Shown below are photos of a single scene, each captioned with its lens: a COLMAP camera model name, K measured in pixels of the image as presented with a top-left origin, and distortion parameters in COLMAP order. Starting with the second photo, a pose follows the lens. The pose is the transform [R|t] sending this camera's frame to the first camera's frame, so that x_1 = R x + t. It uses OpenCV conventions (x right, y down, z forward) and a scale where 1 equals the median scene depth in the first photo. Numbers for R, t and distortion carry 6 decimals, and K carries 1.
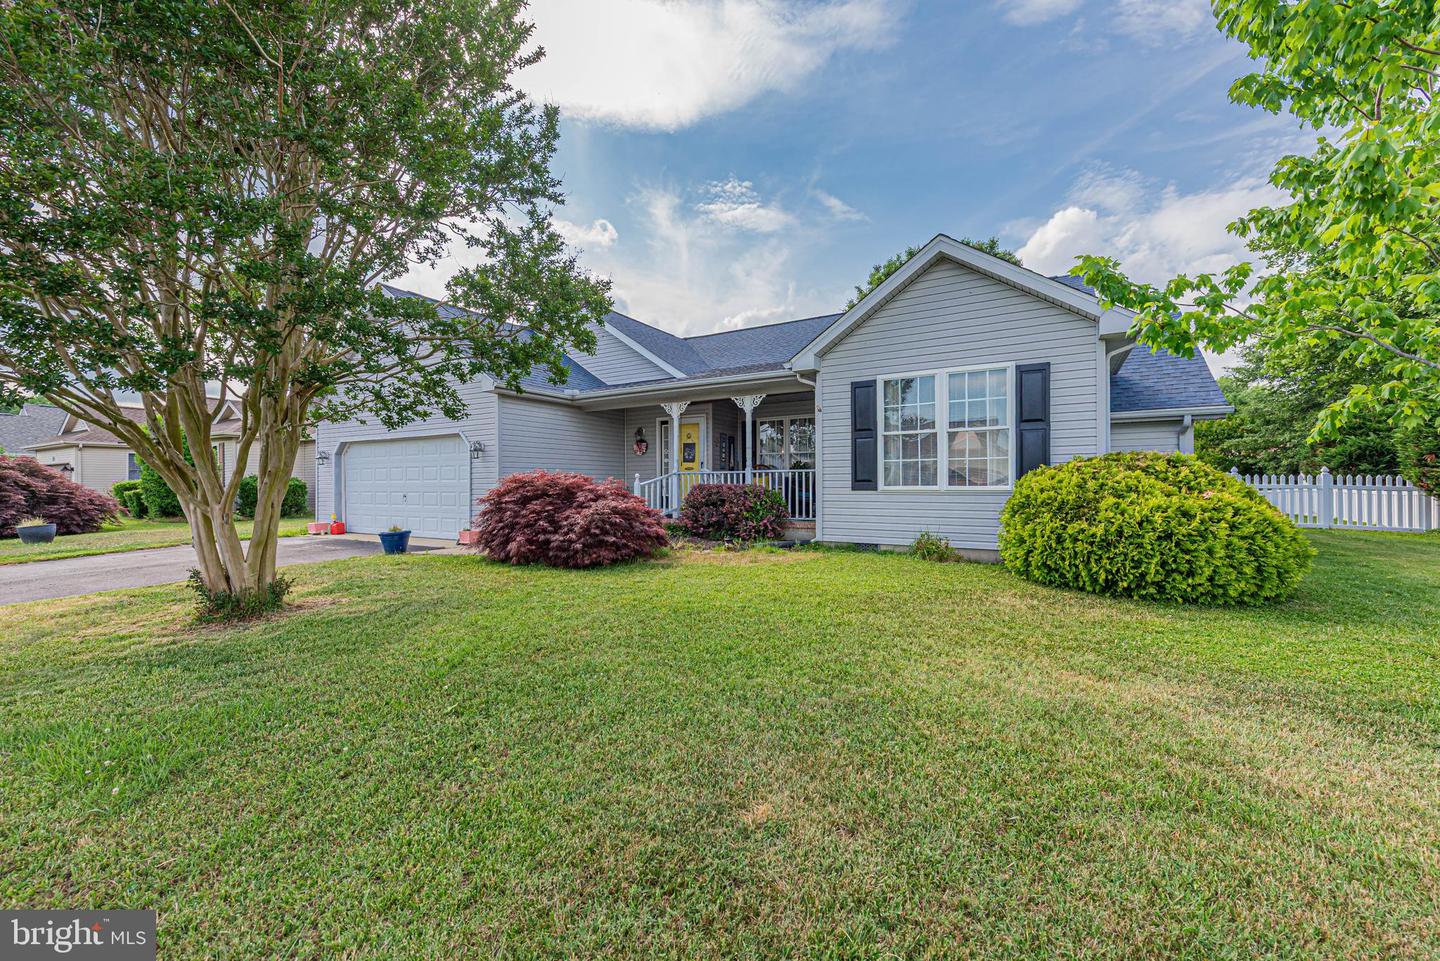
lens RADIAL K [[568.7, 0, 717.8], [0, 568.7, 484.7], [0, 0, 1]] dist [0.000959, -0.000682]
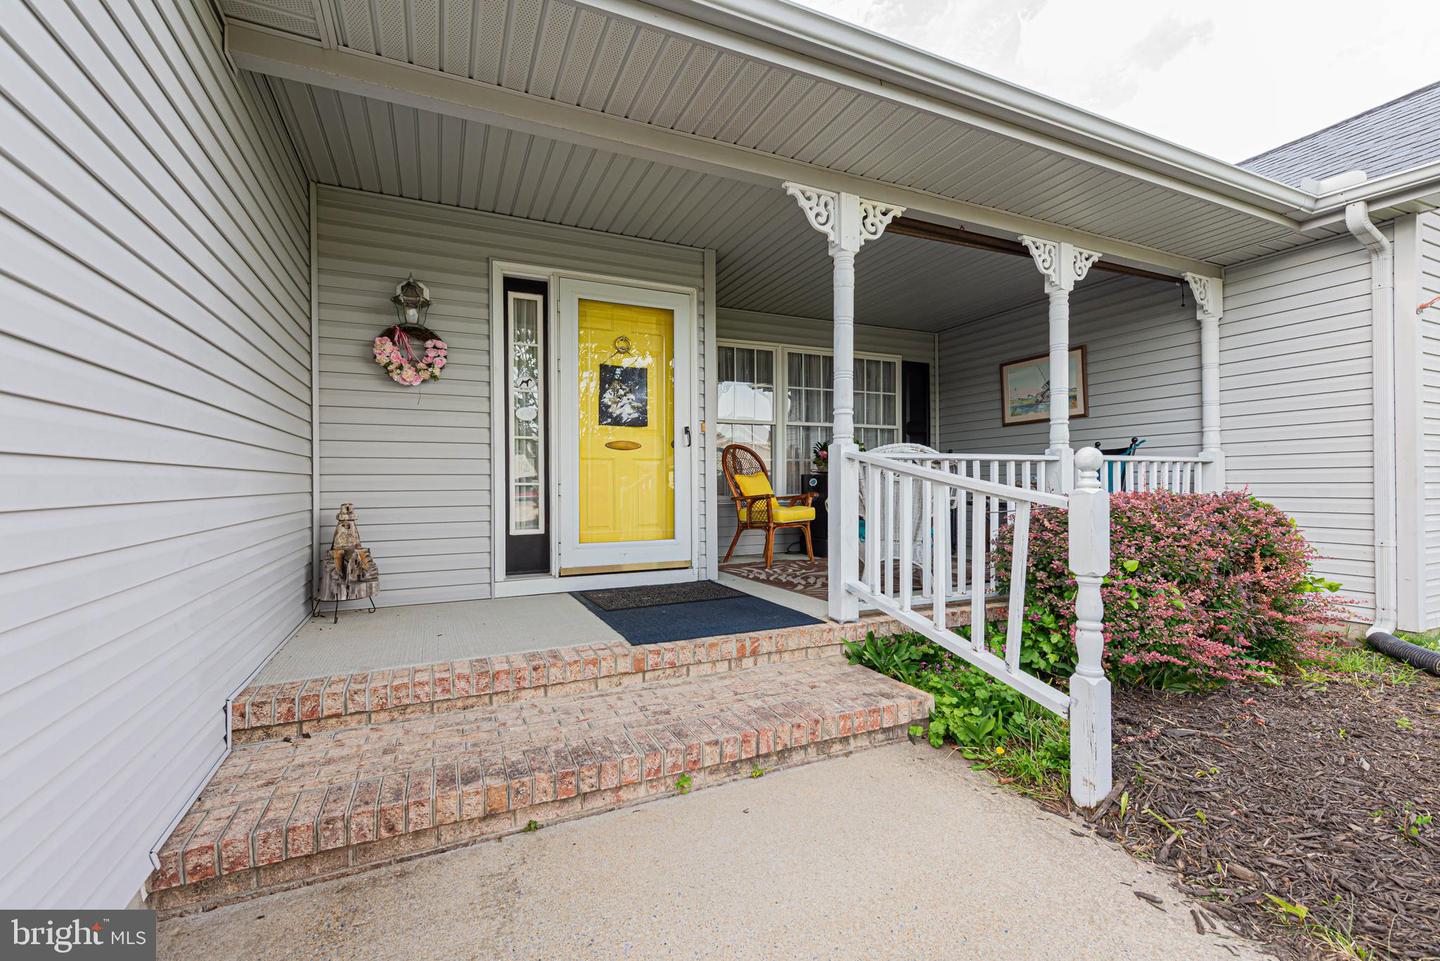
lens RADIAL K [[568.7, 0, 717.8], [0, 568.7, 484.7], [0, 0, 1]] dist [0.000959, -0.000682]
pose [[0.573160, 0.006763, 0.819415, -0.344431], [-0.000676, 0.999970, -0.007781, -0.004058], [-0.819443, 0.003906, 0.573147, 0.928559]]
